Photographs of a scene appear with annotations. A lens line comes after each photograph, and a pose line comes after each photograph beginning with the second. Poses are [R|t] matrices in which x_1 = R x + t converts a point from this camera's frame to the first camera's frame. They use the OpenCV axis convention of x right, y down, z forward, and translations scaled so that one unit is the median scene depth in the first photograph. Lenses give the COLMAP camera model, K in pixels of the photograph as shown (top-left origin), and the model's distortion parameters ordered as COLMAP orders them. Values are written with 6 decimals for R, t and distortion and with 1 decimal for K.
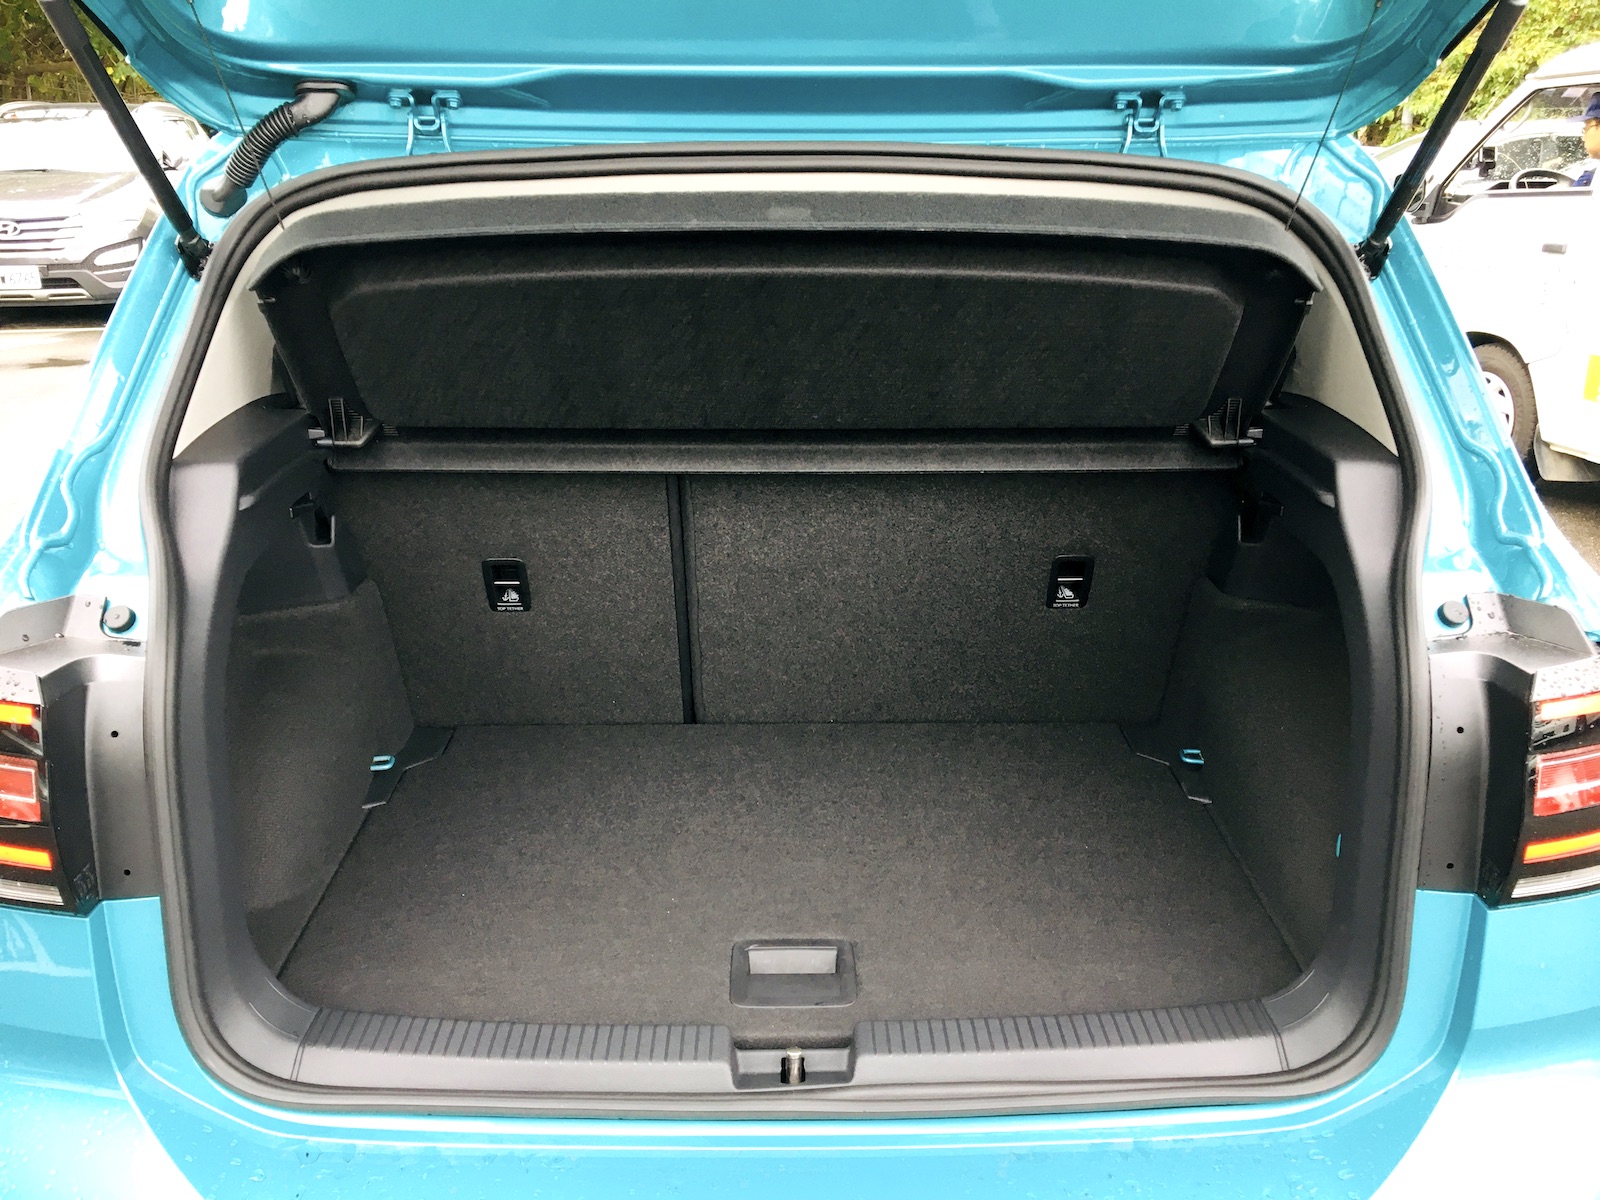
lens RADIAL K [[1348.3, 0, 807.1], [0, 1348.3, 603.1], [0, 0, 1]] dist [0.072906, -0.099053]
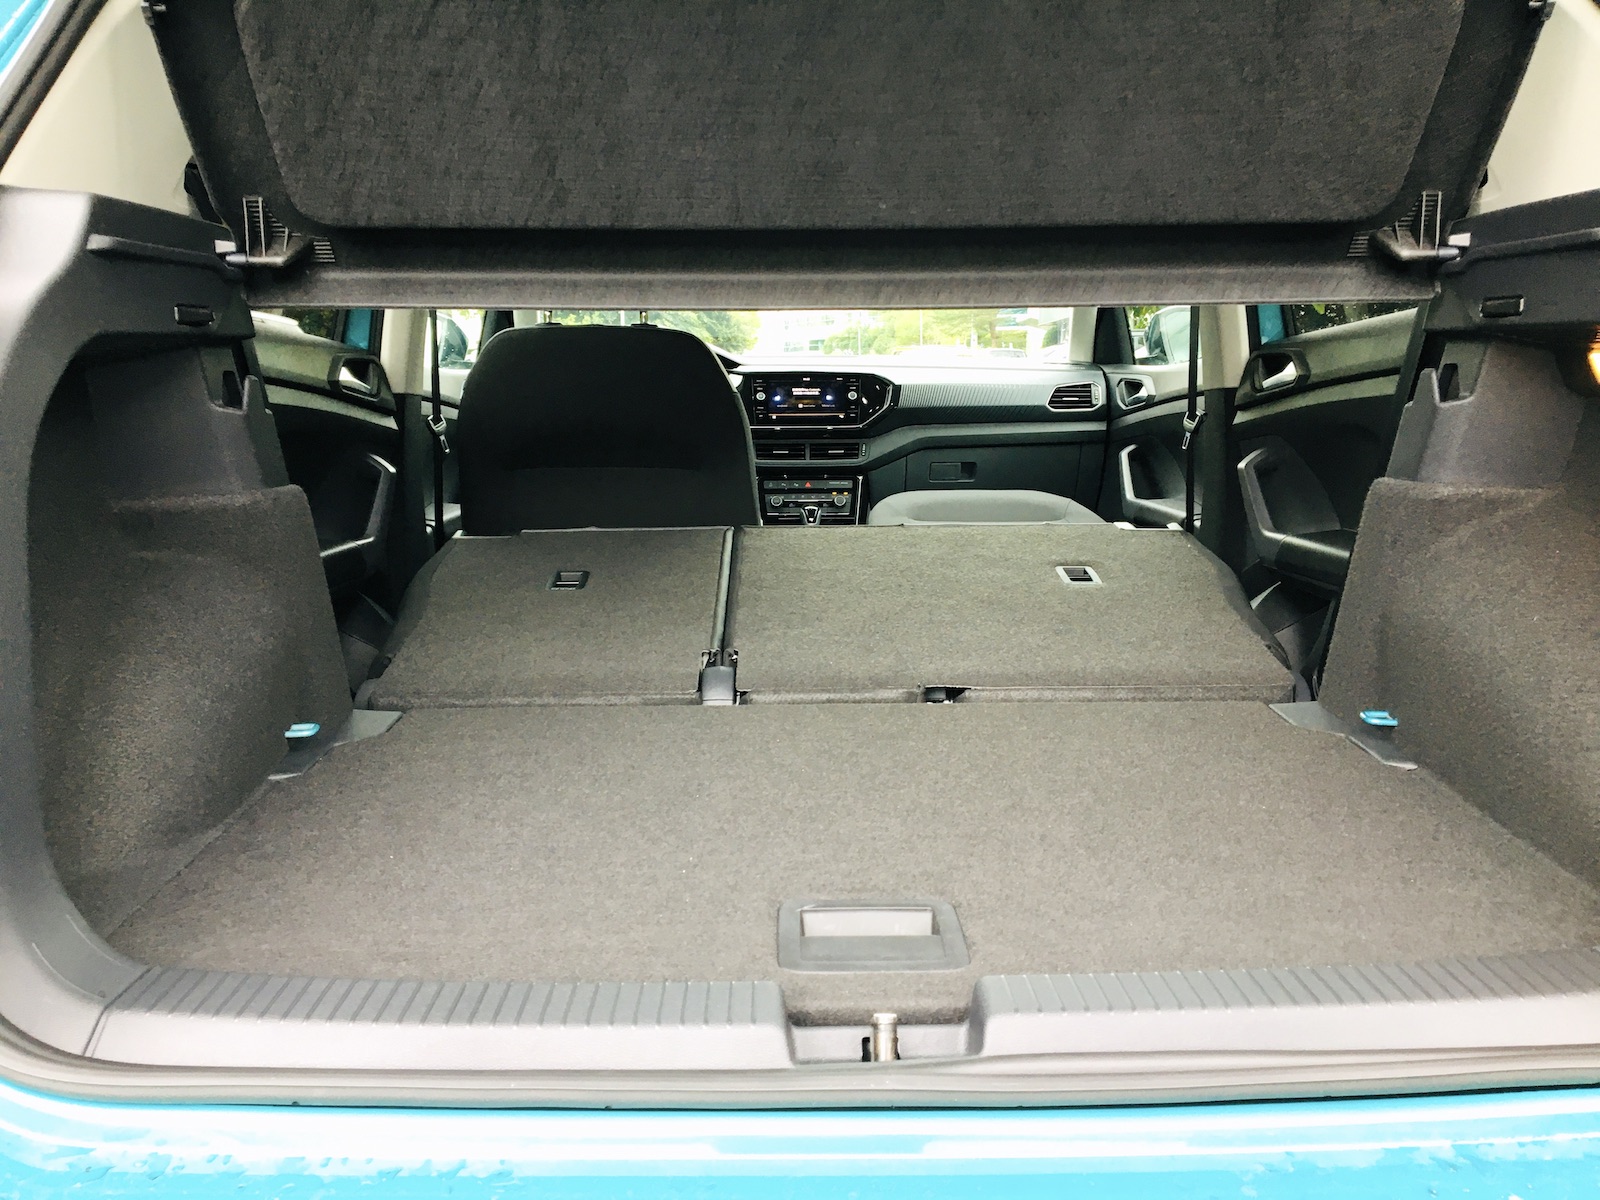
lens RADIAL K [[1348.3, 0, 807.0], [0, 1348.3, 603.6], [0, 0, 1]] dist [0.072906, -0.099053]
pose [[0.999959, -0.008395, -0.003510, -0.040191], [0.007685, 0.985720, -0.168216, 0.236736], [0.004872, 0.168182, 0.985744, 0.329922]]
